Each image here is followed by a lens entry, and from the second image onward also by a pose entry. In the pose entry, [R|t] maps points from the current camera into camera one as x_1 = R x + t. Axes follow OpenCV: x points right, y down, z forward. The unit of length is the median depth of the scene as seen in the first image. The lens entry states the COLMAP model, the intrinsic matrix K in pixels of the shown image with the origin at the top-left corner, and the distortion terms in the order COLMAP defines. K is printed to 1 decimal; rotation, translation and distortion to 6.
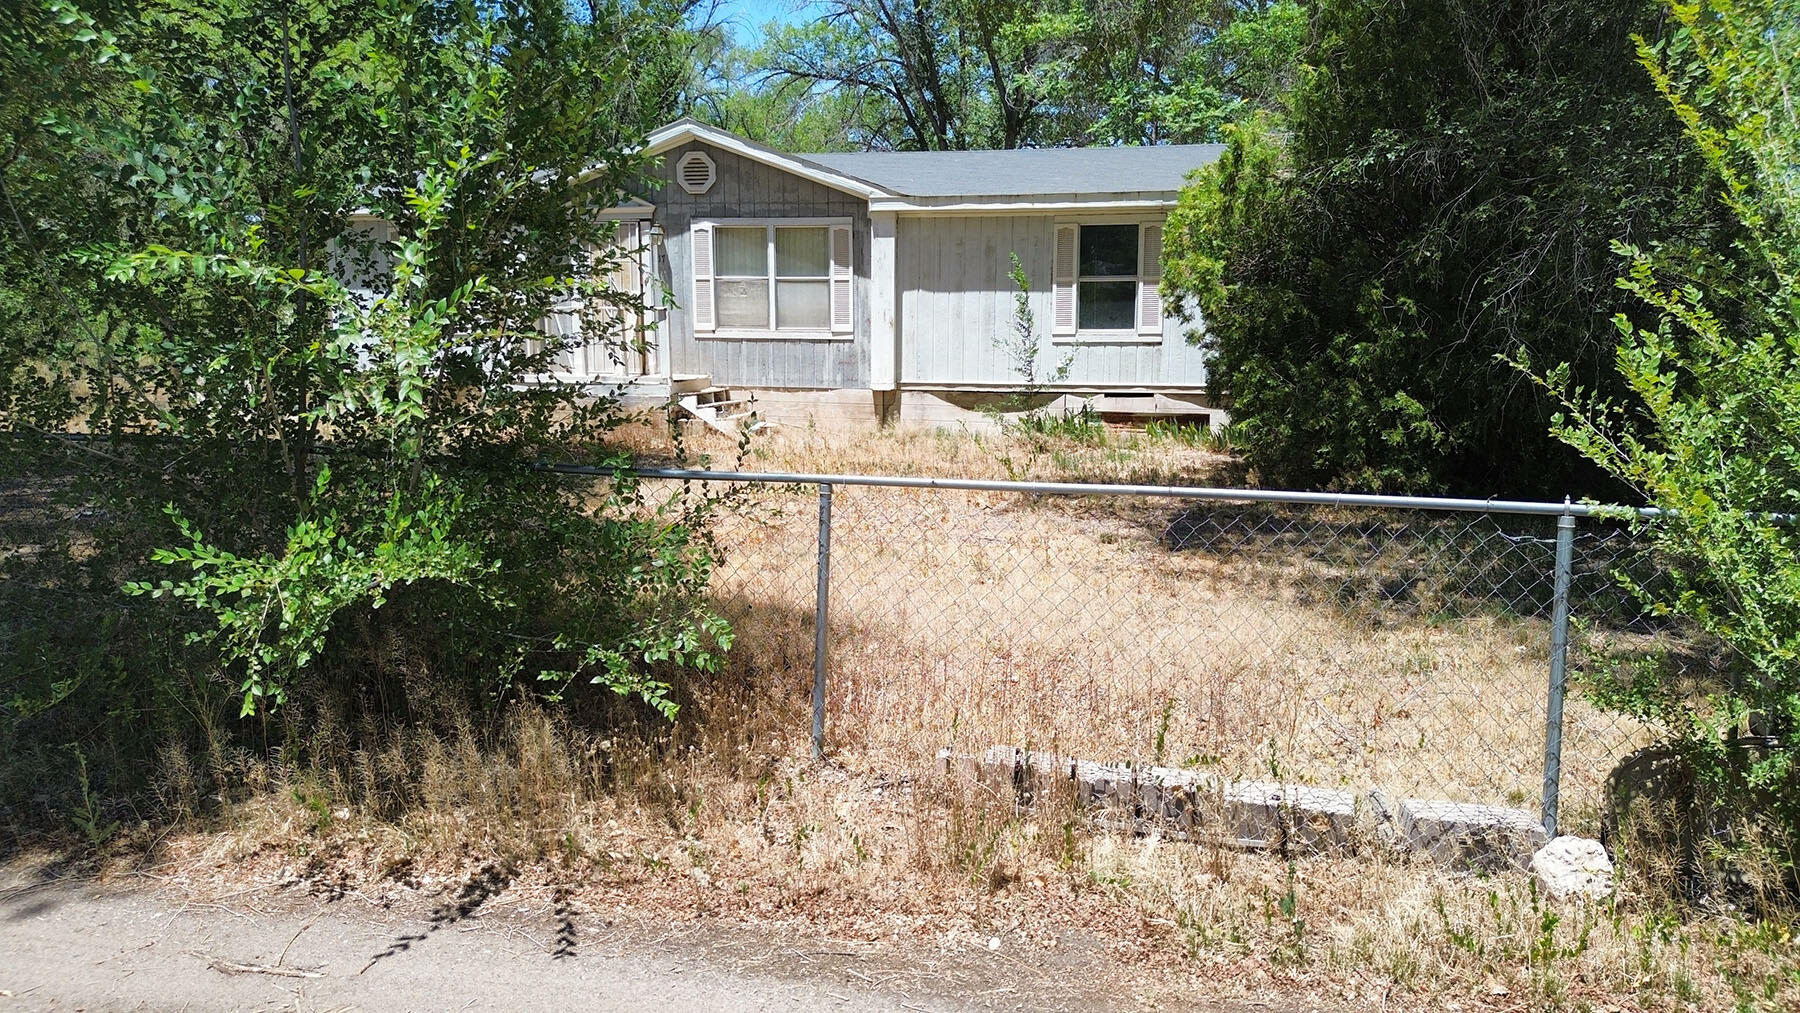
lens RADIAL K [[1289.0, 0, 858.1], [0, 1289.0, 500.1], [0, 0, 1]] dist [0.060912, -0.069636]
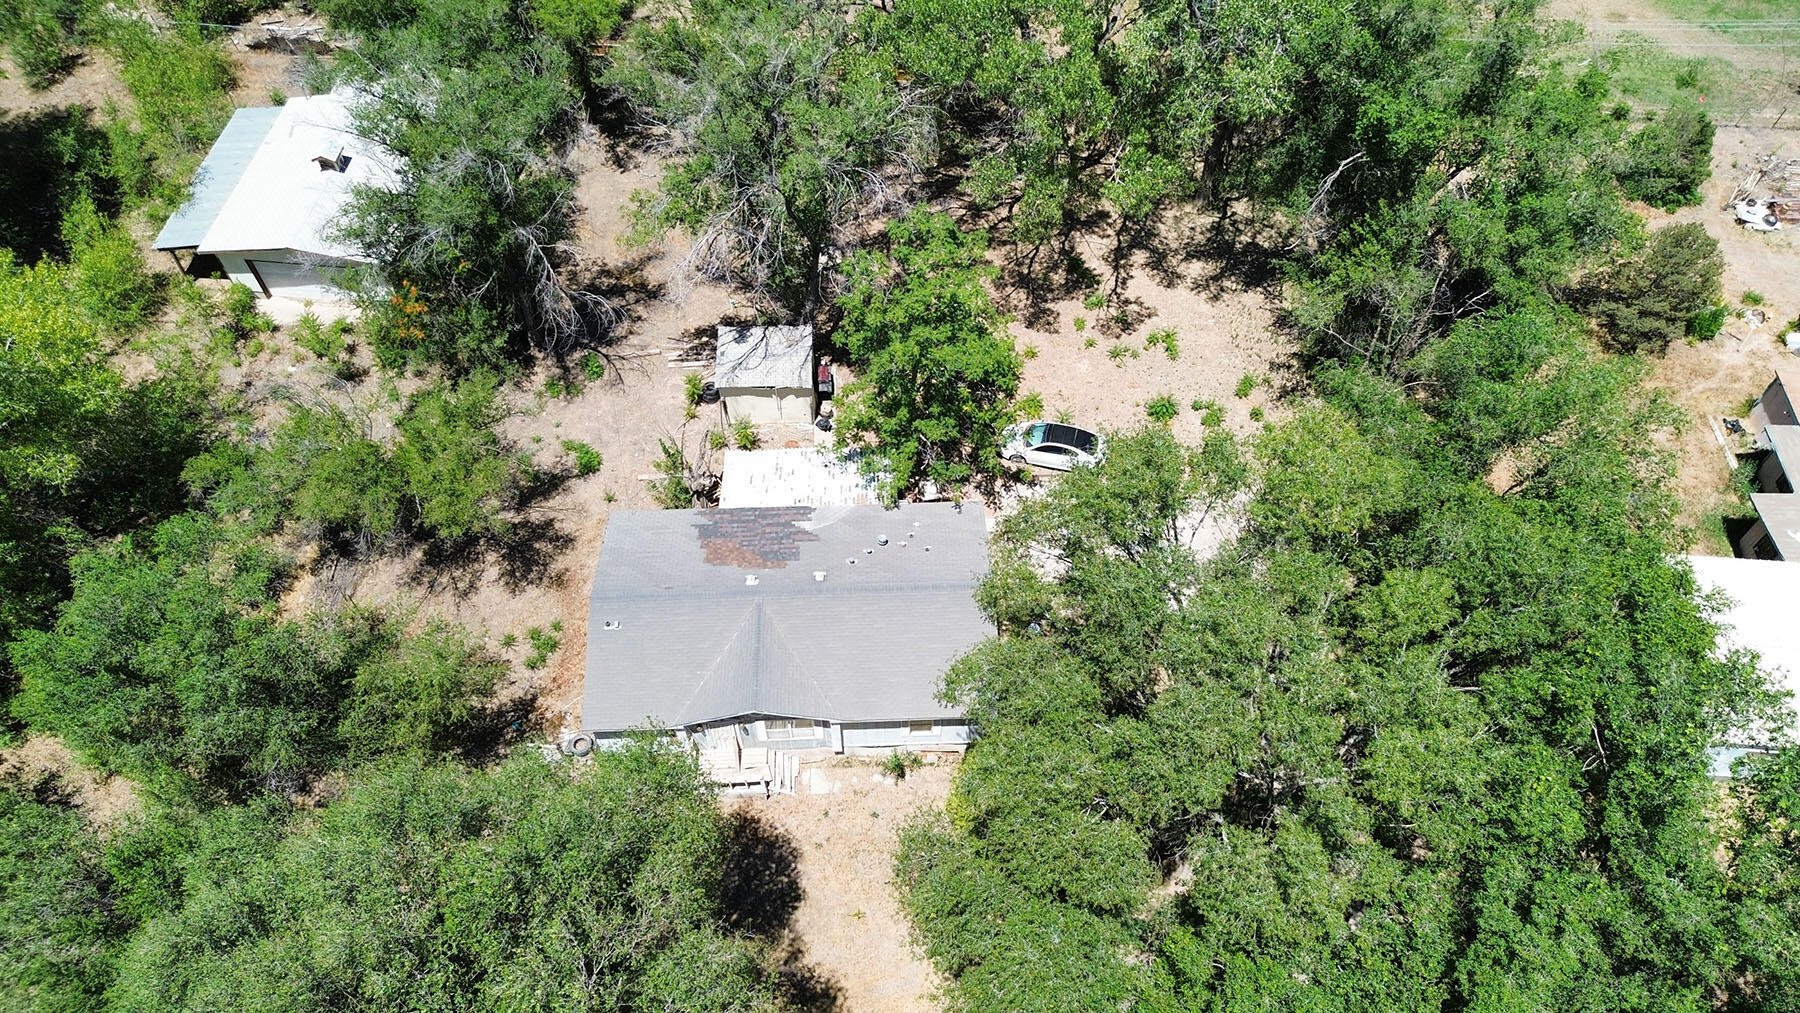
lens RADIAL K [[1289.0, 0, 892.2], [0, 1289.0, 500.6], [0, 0, 1]] dist [0.060912, -0.069636]
pose [[0.966518, -0.205186, 0.154083, -0.174845], [0.039370, 0.711953, 0.701122, -2.296867], [-0.253560, -0.671581, 0.696194, -0.517113]]
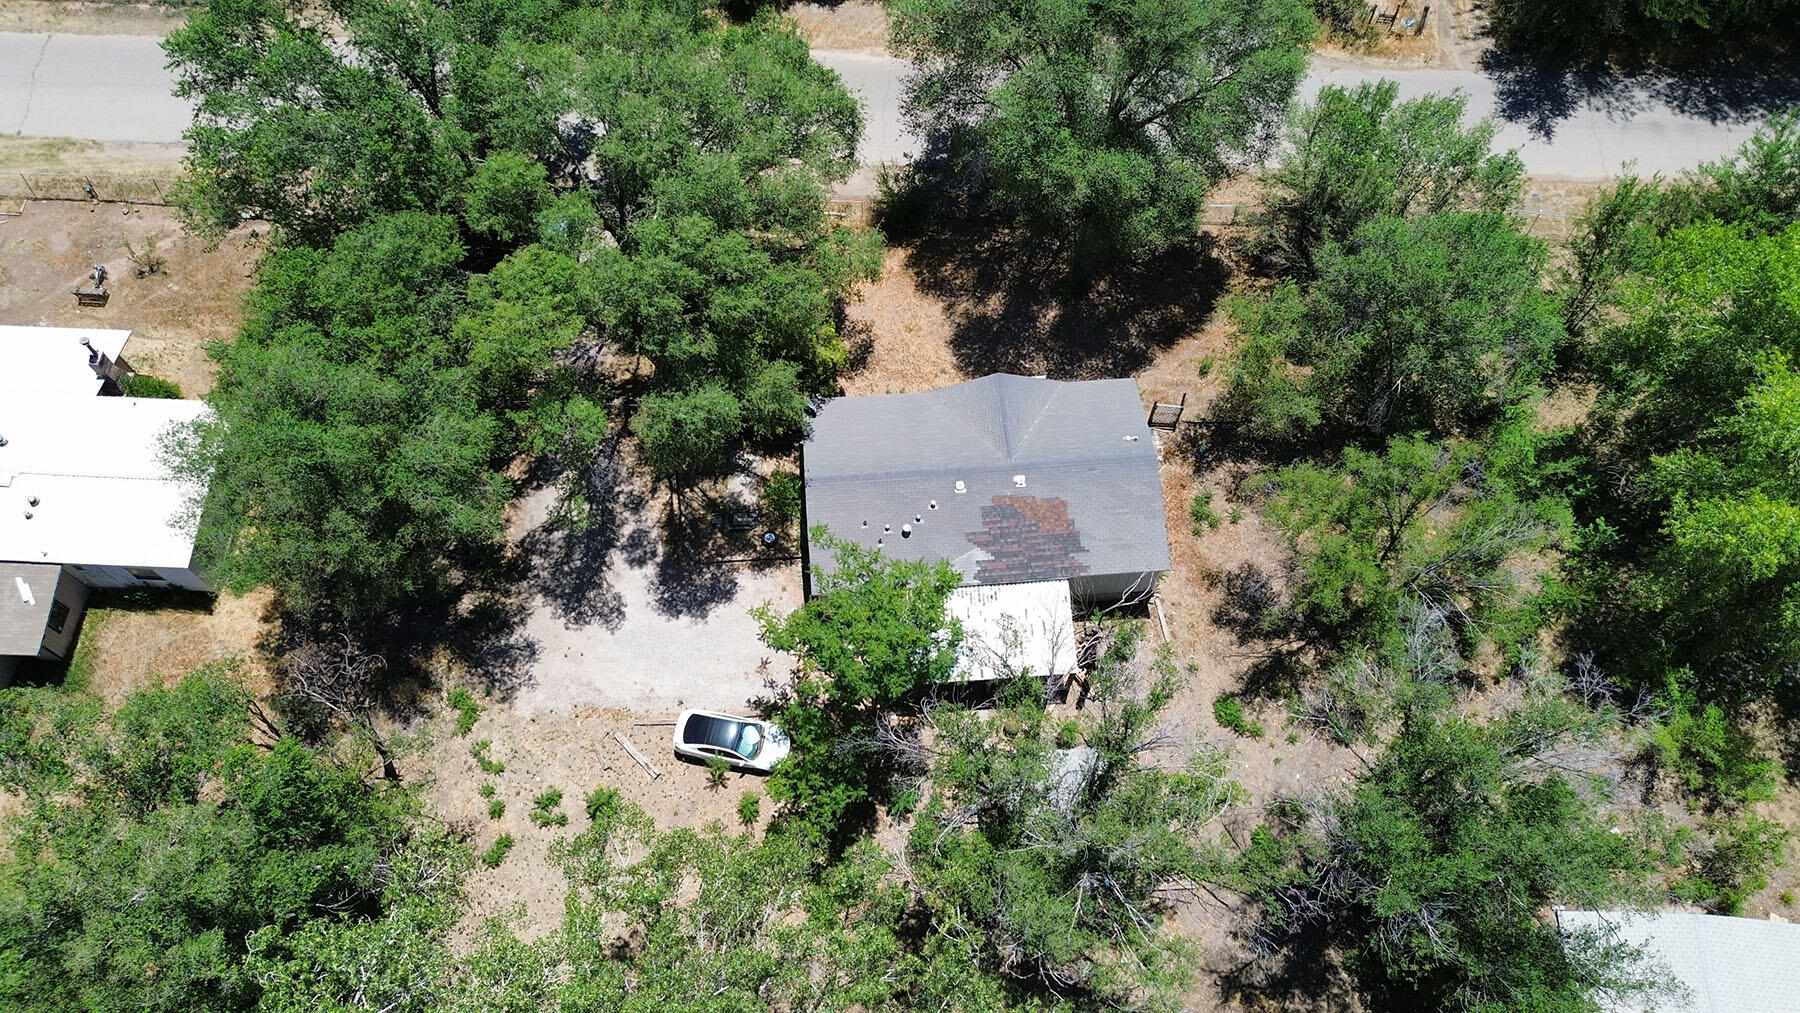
lens RADIAL K [[1289.0, 0, 891.5], [0, 1289.0, 518.5], [0, 0, 1]] dist [0.060912, -0.069636]
pose [[-0.954104, 0.268116, -0.133412, 0.621931], [-0.041317, 0.323380, 0.945367, -3.098802], [0.296611, 0.907491, -0.297460, 2.163908]]
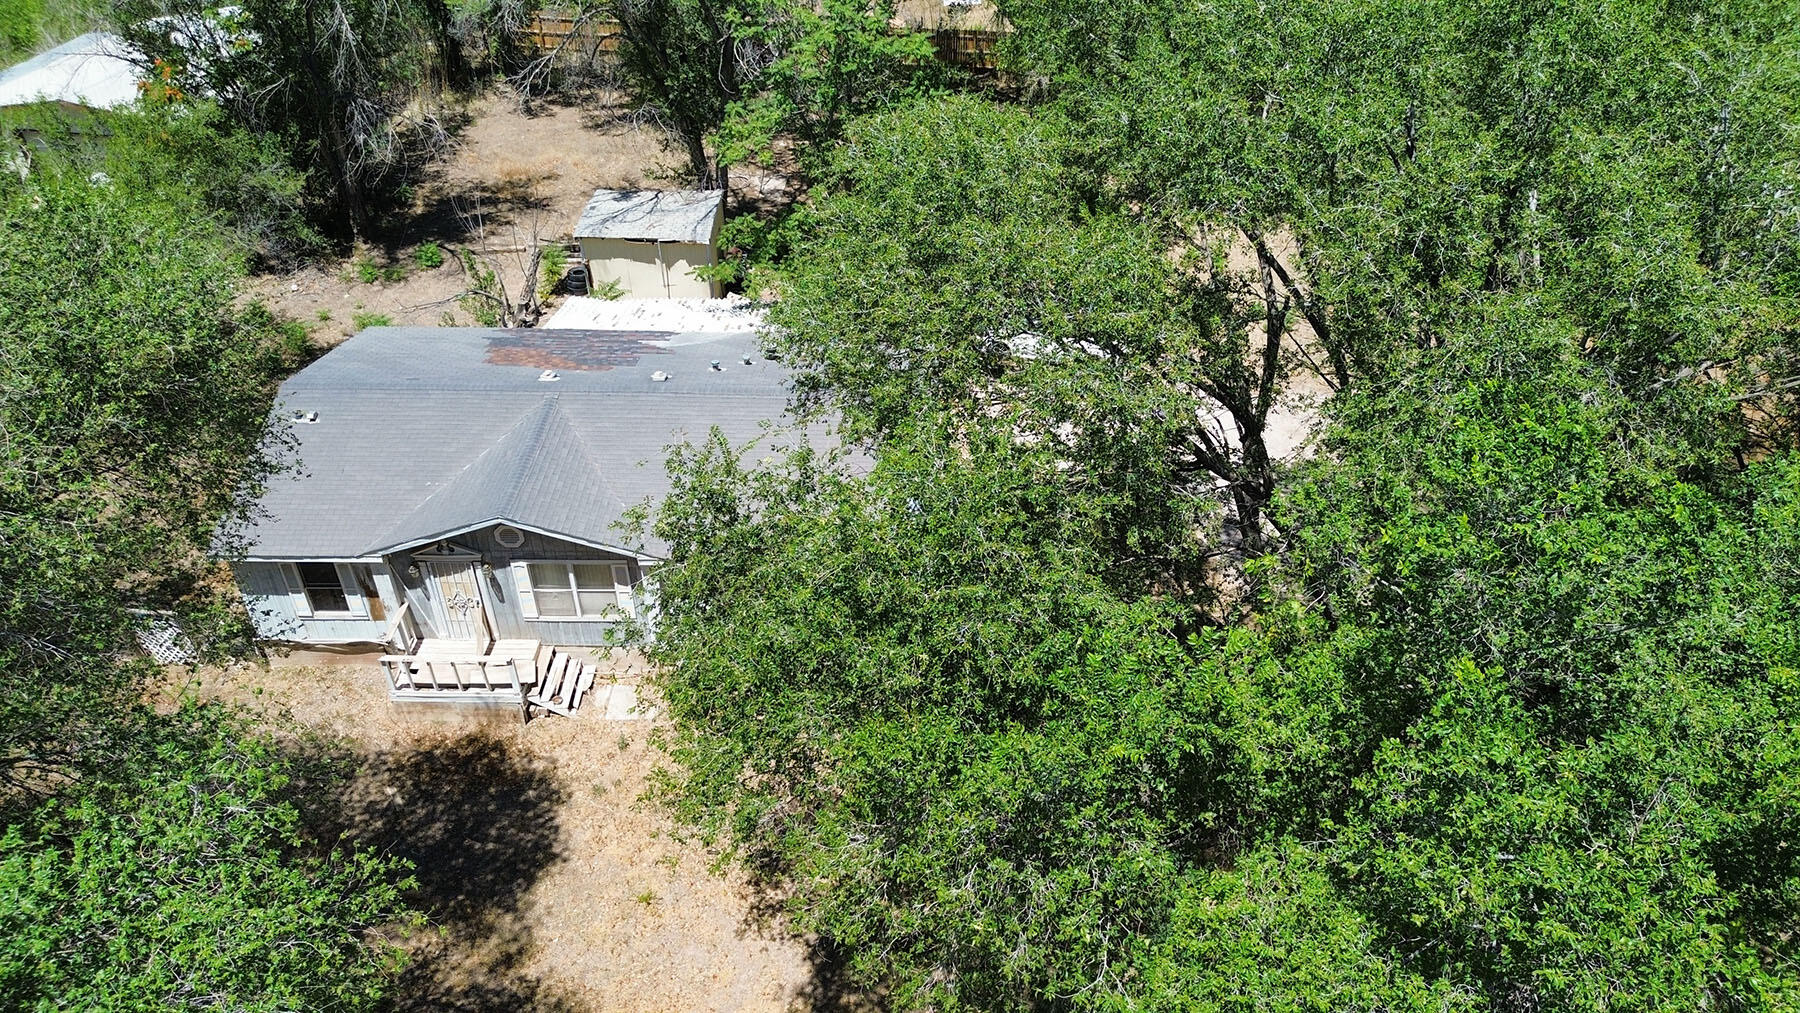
lens RADIAL K [[1289.0, 0, 869.9], [0, 1289.0, 519.4], [0, 0, 1]] dist [0.060912, -0.069636]
pose [[0.981035, -0.124201, 0.148807, 0.053964], [0.040417, 0.881931, 0.469643, -0.931275], [-0.189568, -0.454722, 0.870225, -0.301191]]
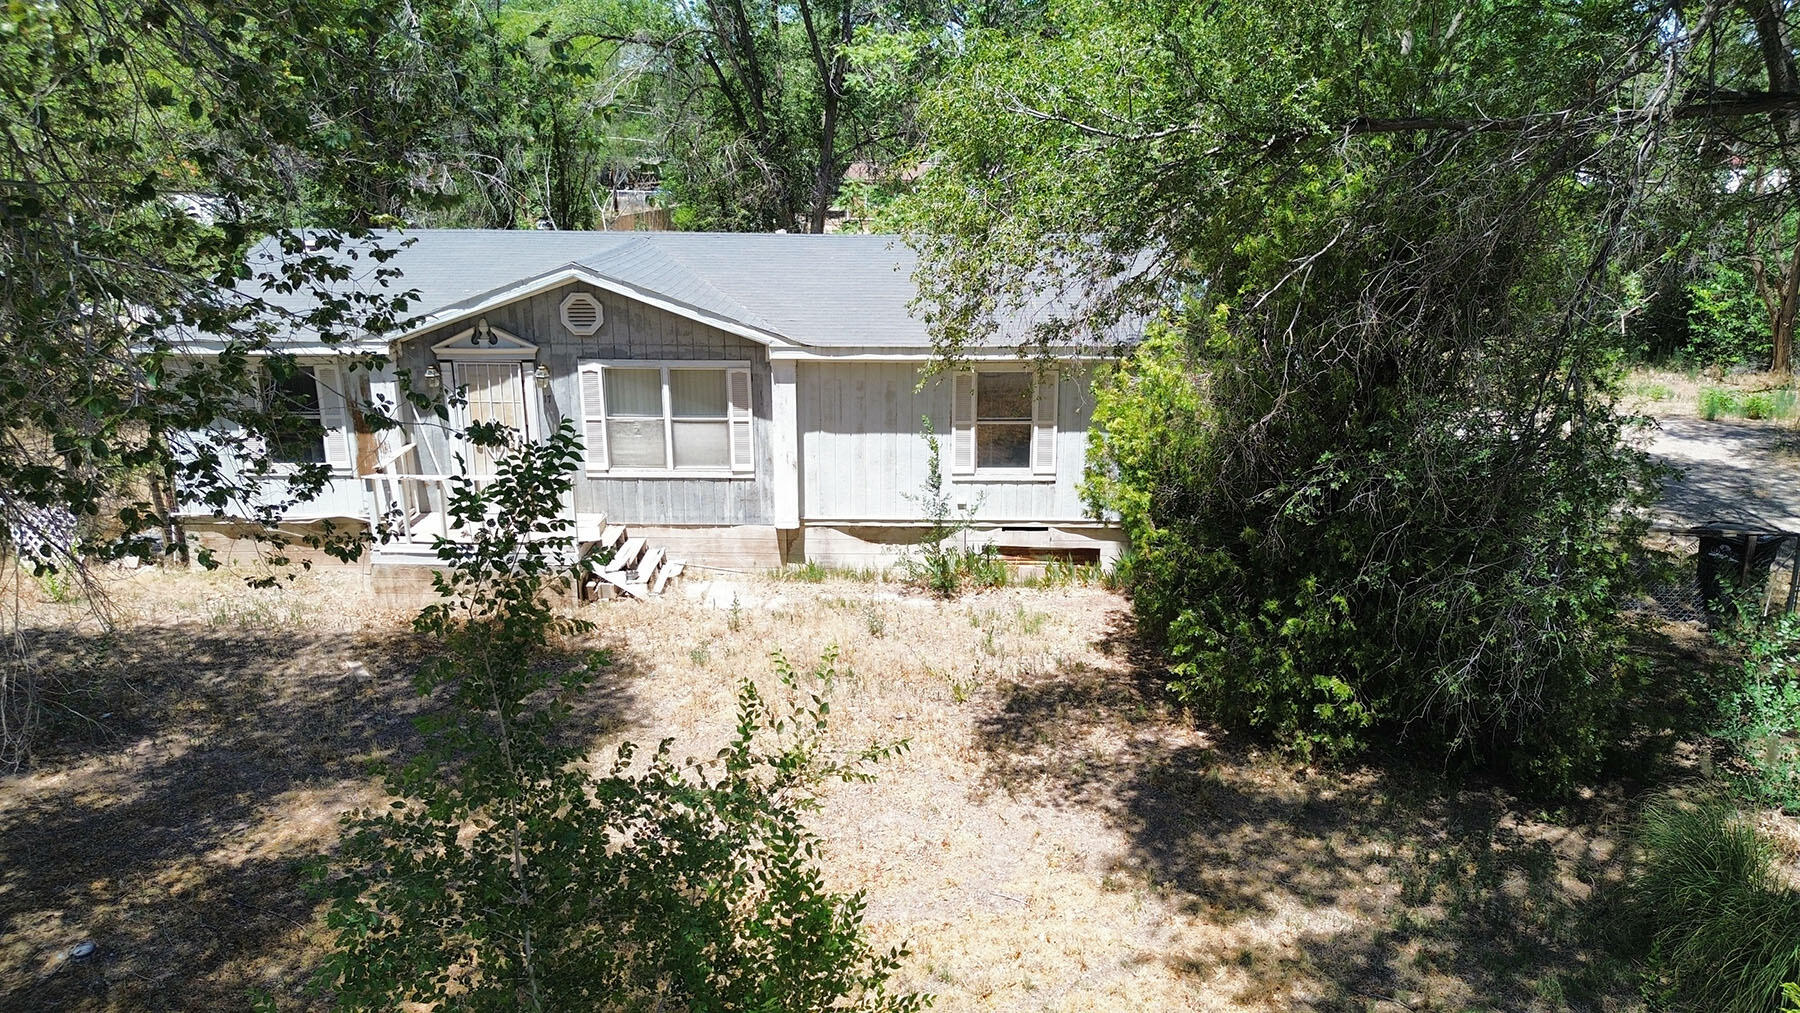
lens RADIAL K [[1289.0, 0, 890.3], [0, 1289.0, 504.6], [0, 0, 1]] dist [0.060912, -0.069636]
pose [[0.978709, -0.057092, 0.197154, -0.100165], [0.031840, 0.991140, 0.128952, -0.232842], [-0.202769, -0.119929, 0.971855, 0.006638]]
